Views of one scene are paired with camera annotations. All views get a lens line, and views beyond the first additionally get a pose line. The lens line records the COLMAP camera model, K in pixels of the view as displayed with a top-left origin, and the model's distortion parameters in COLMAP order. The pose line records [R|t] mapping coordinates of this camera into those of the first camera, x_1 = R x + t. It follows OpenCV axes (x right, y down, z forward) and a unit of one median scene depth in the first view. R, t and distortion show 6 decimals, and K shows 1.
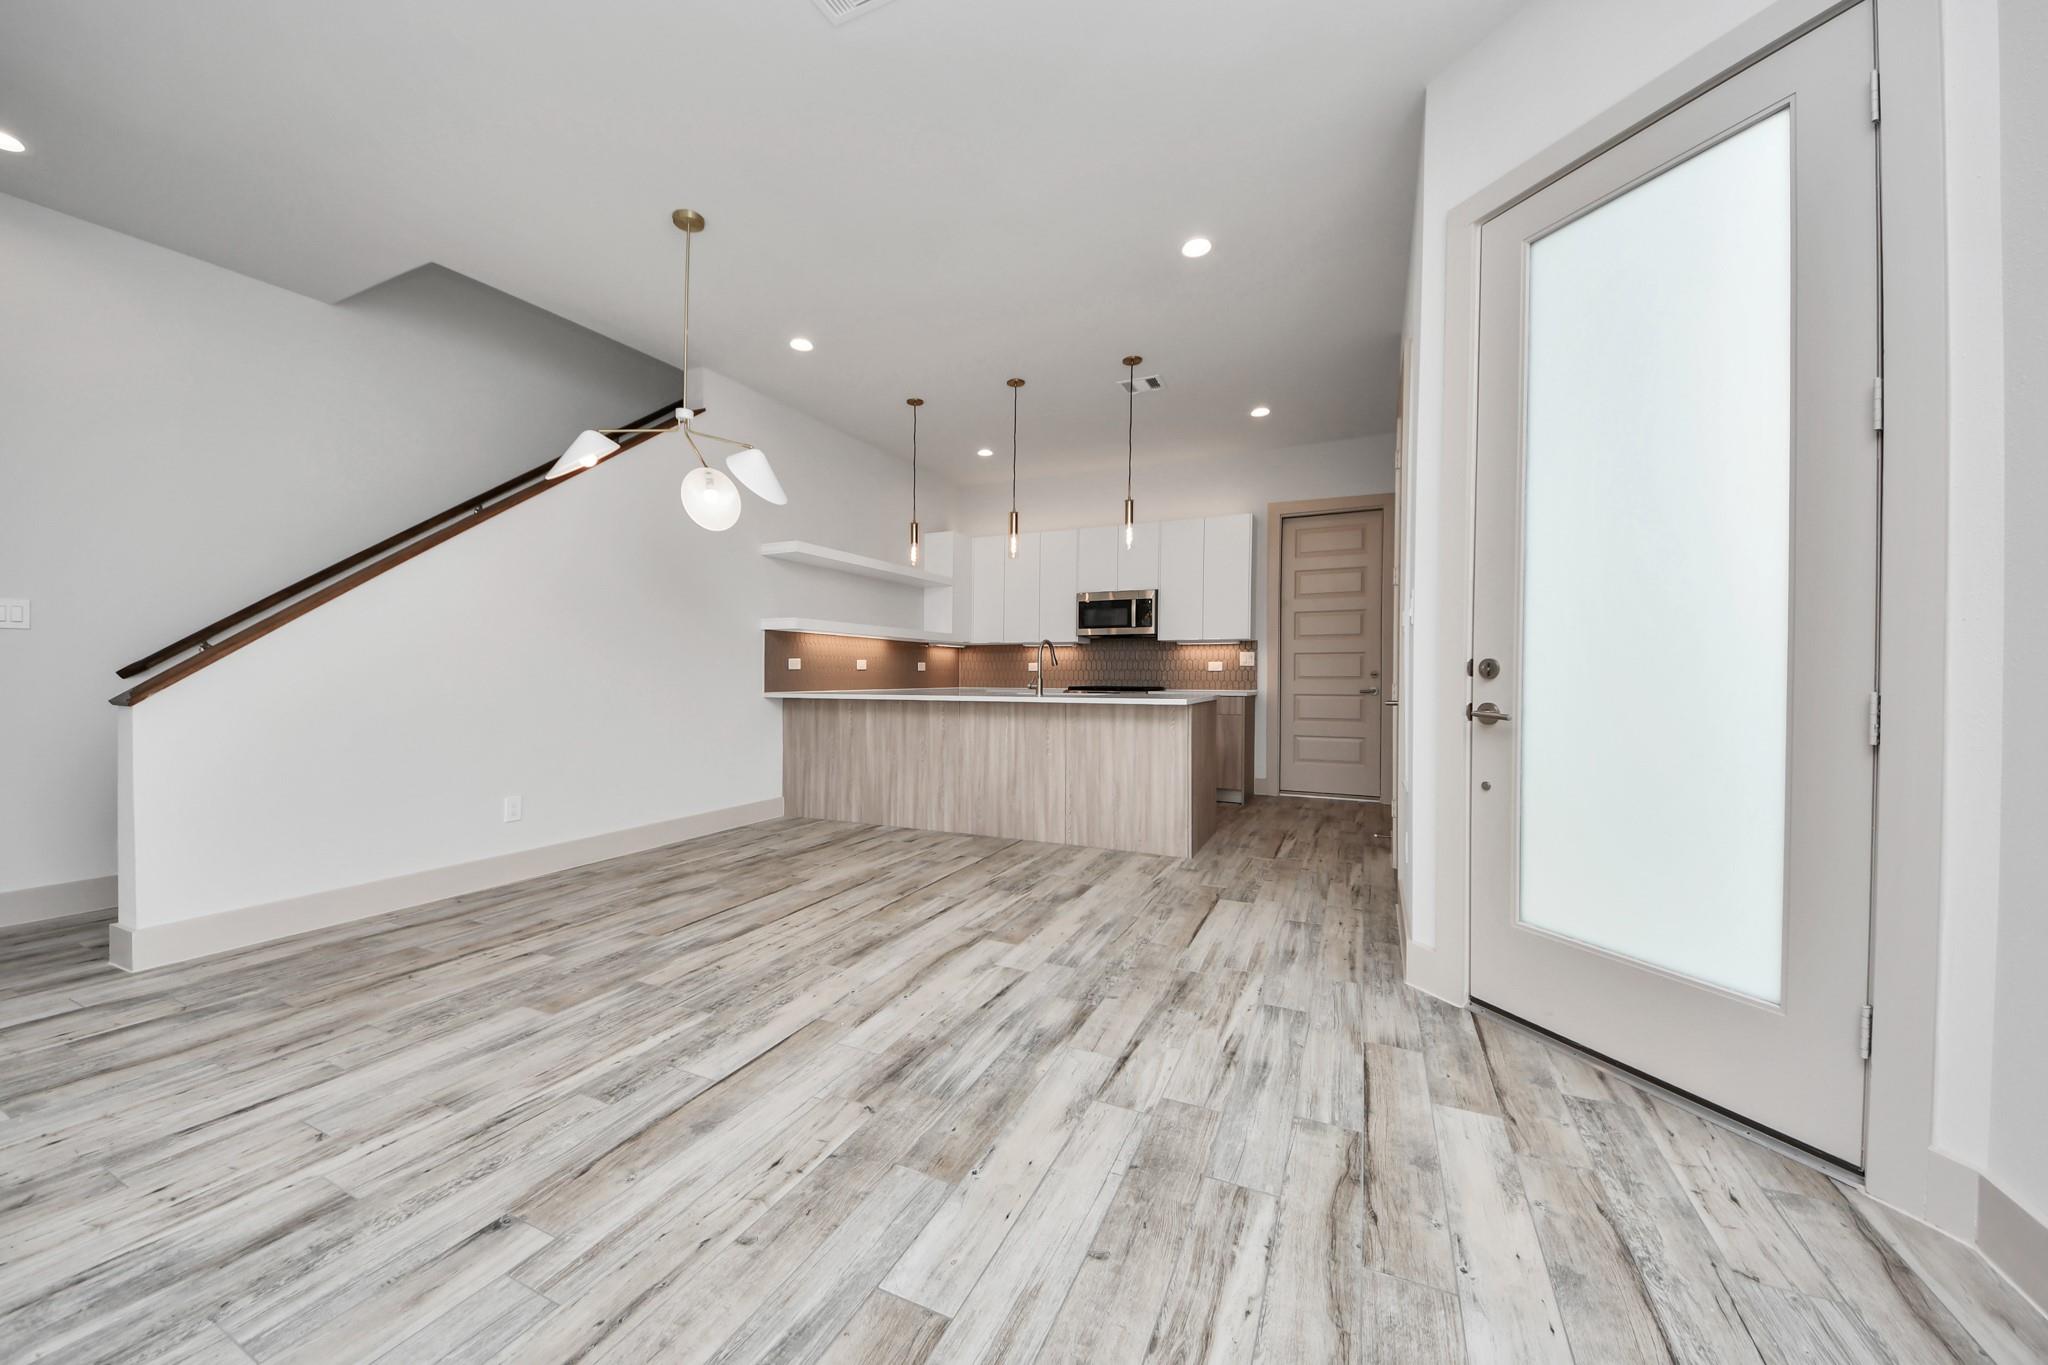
lens RADIAL K [[742.2, 0, 1026.7], [0, 742.2, 677.9], [0, 0, 1]] dist [-0.006828, -0.004778]
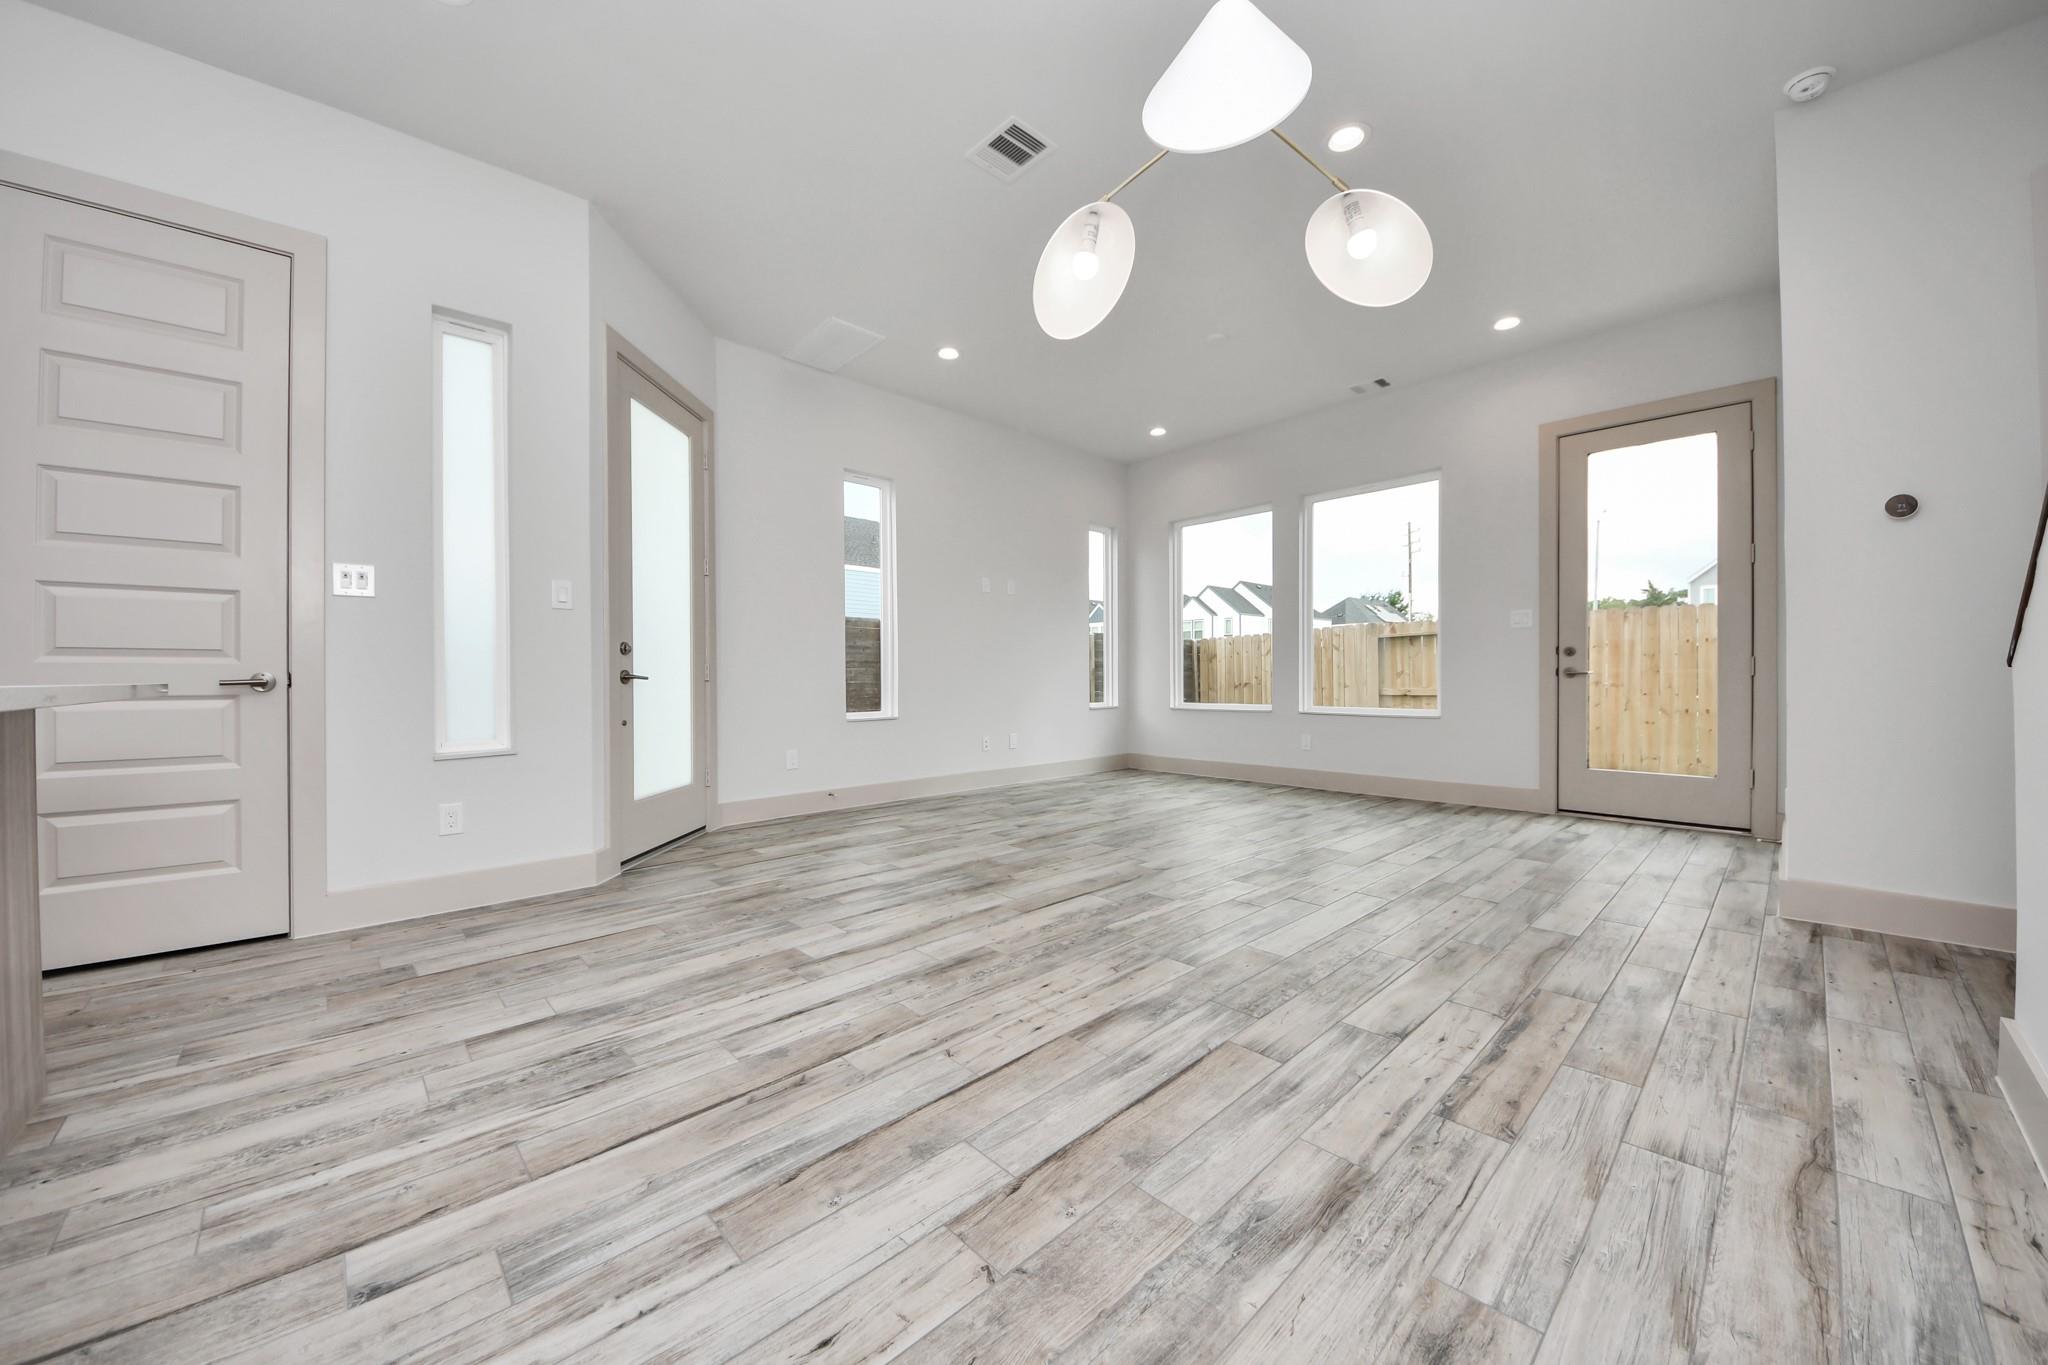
lens RADIAL K [[742.2, 0, 1021.8], [0, 742.2, 682.4], [0, 0, 1]] dist [-0.006828, -0.004778]
pose [[-0.929212, -0.000508, 0.369546, -0.579434], [0.003762, 0.999934, 0.010834, 0.035720], [-0.369527, 0.011457, -0.929149, 1.685160]]
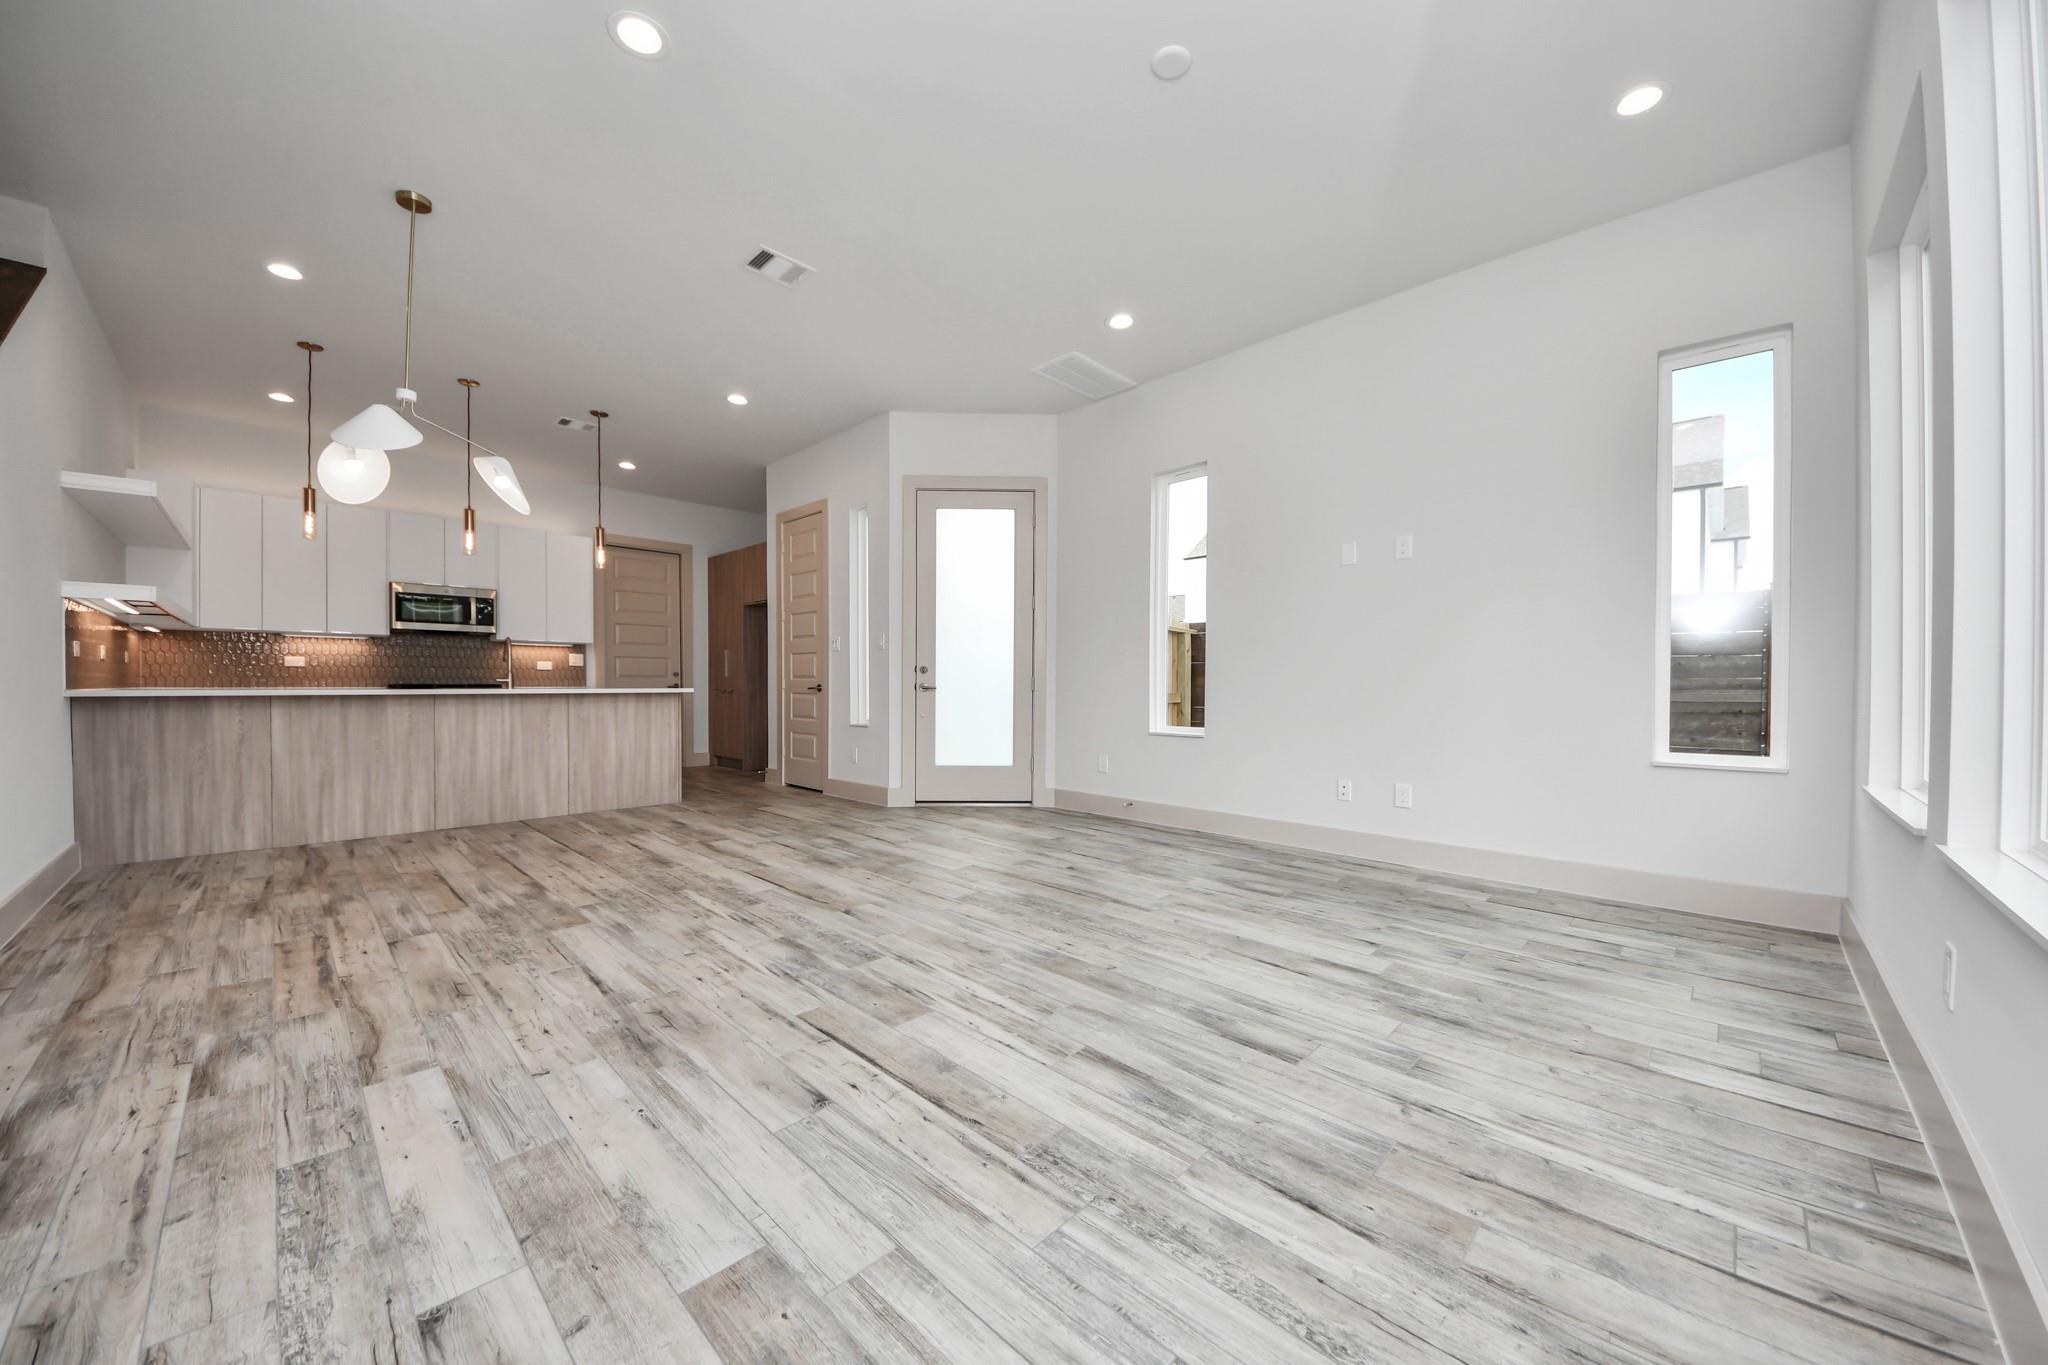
lens RADIAL K [[742.2, 0, 1028.7], [0, 742.2, 677.0], [0, 0, 1]] dist [-0.006828, -0.004778]
pose [[0.329733, 0.005162, 0.944060, -1.274226], [0.001370, 0.999981, -0.005947, 0.022305], [-0.944073, 0.003255, 0.329719, -0.130025]]
